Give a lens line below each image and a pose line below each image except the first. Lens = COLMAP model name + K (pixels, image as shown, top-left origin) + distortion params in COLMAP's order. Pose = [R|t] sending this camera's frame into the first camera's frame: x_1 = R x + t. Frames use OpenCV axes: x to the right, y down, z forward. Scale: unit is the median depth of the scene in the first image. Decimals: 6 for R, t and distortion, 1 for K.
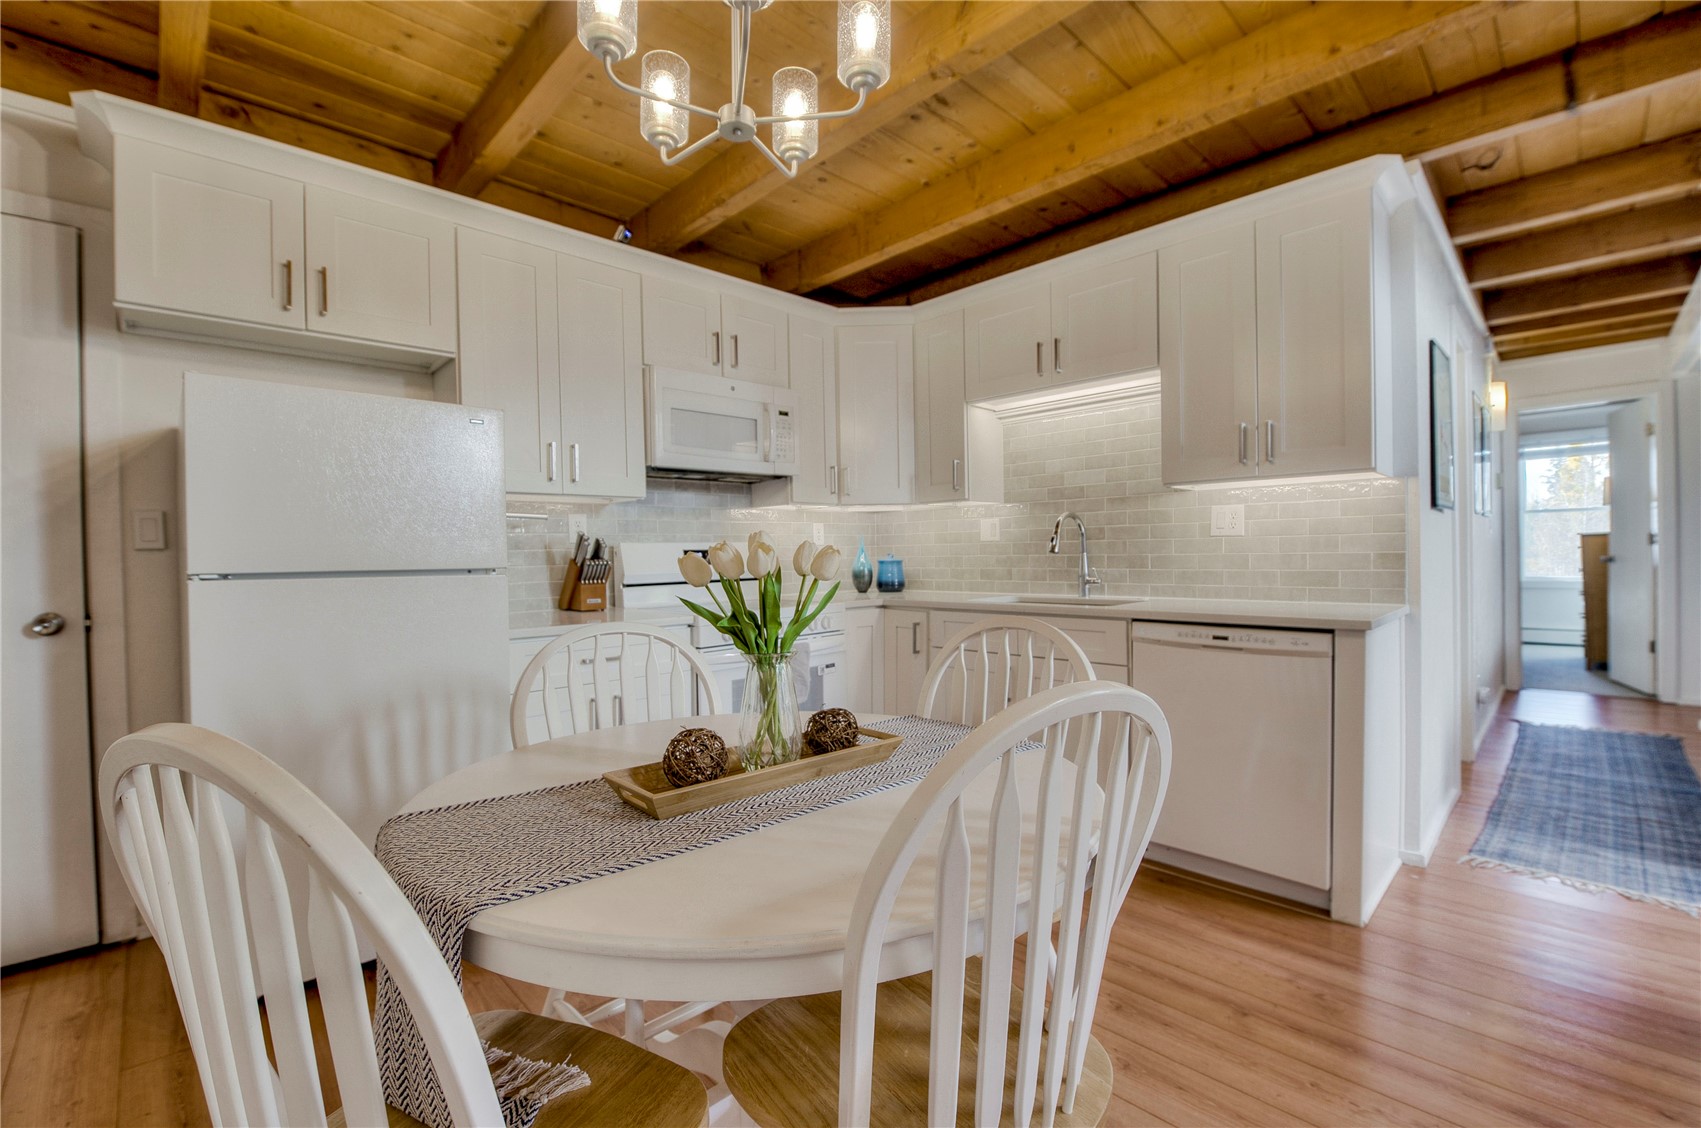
lens RADIAL K [[729.0, 0, 850.5], [0, 729.0, 564.0], [0, 0, 1]] dist [-0.001924, 0.000000]
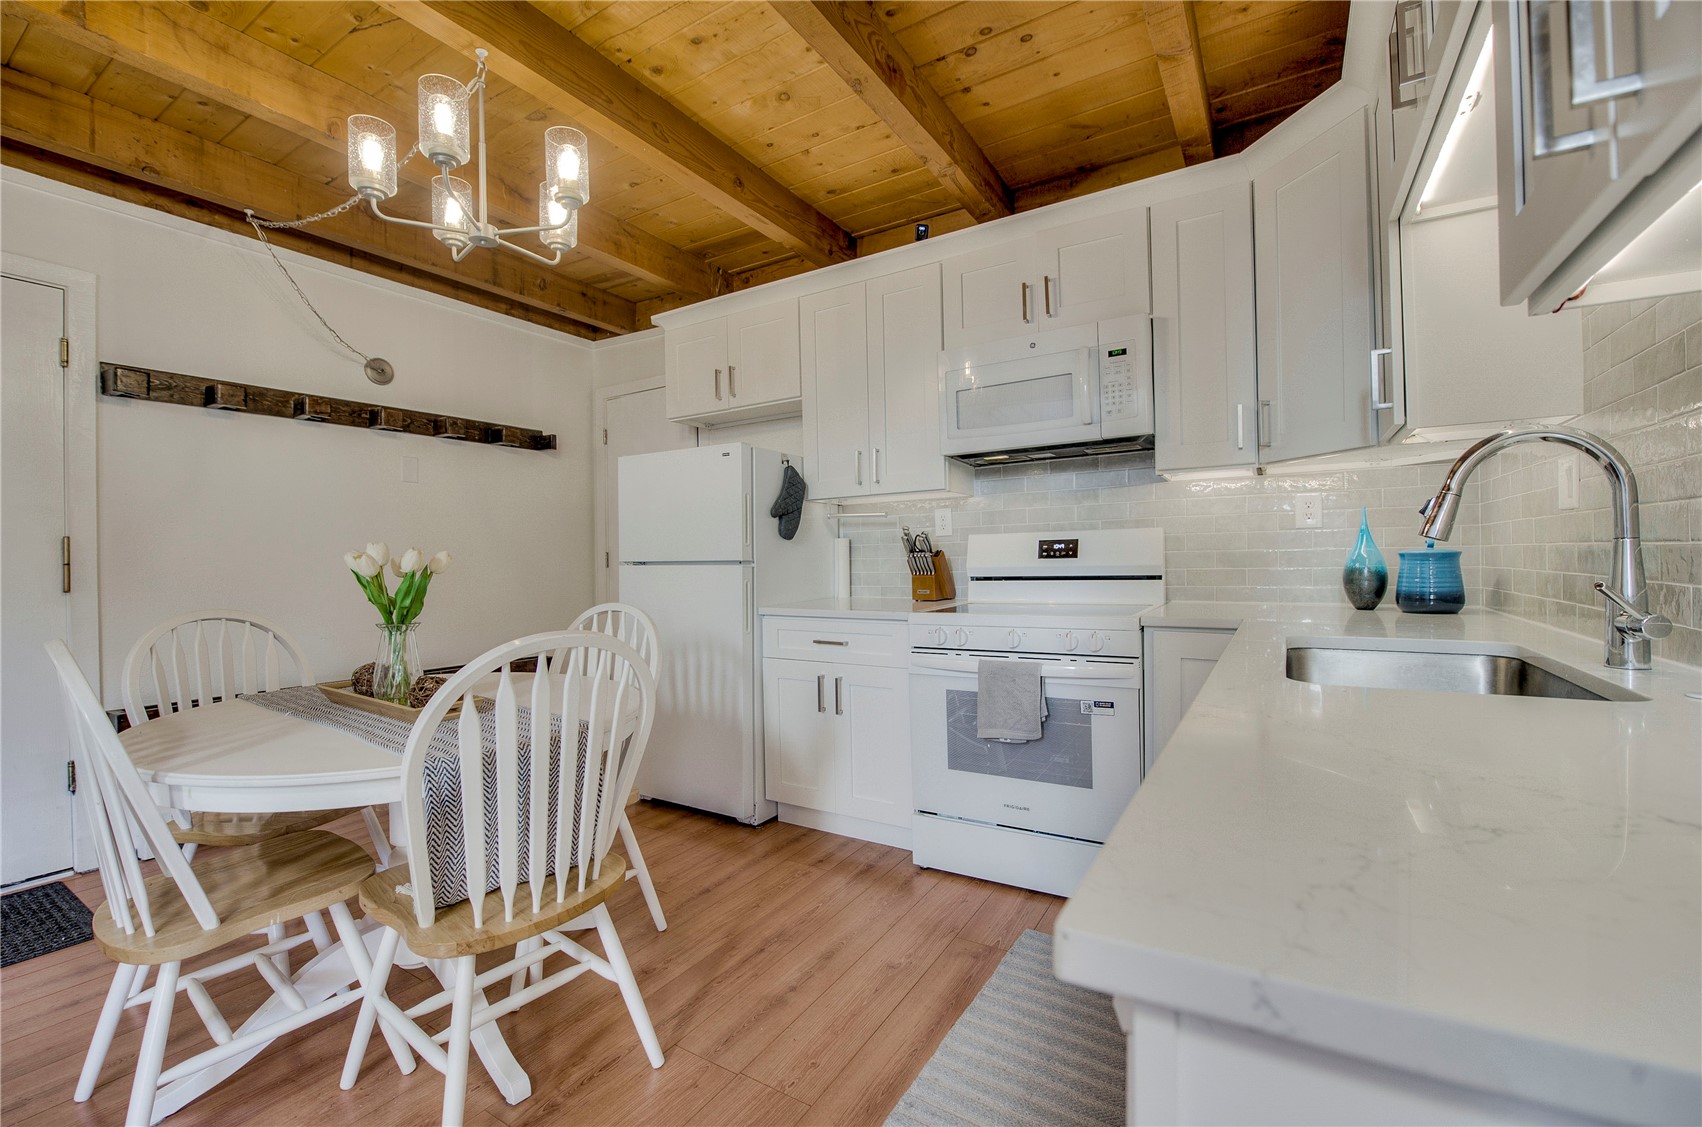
lens RADIAL K [[729.4, 0, 851.0], [0, 729.4, 563.5], [0, 0, 1]] dist [-0.001924, 0.000000]
pose [[0.223190, 0.021593, -0.974536, 0.532040], [0.001633, 0.999745, 0.022525, -0.011249], [0.974774, -0.006618, 0.223097, 0.540858]]
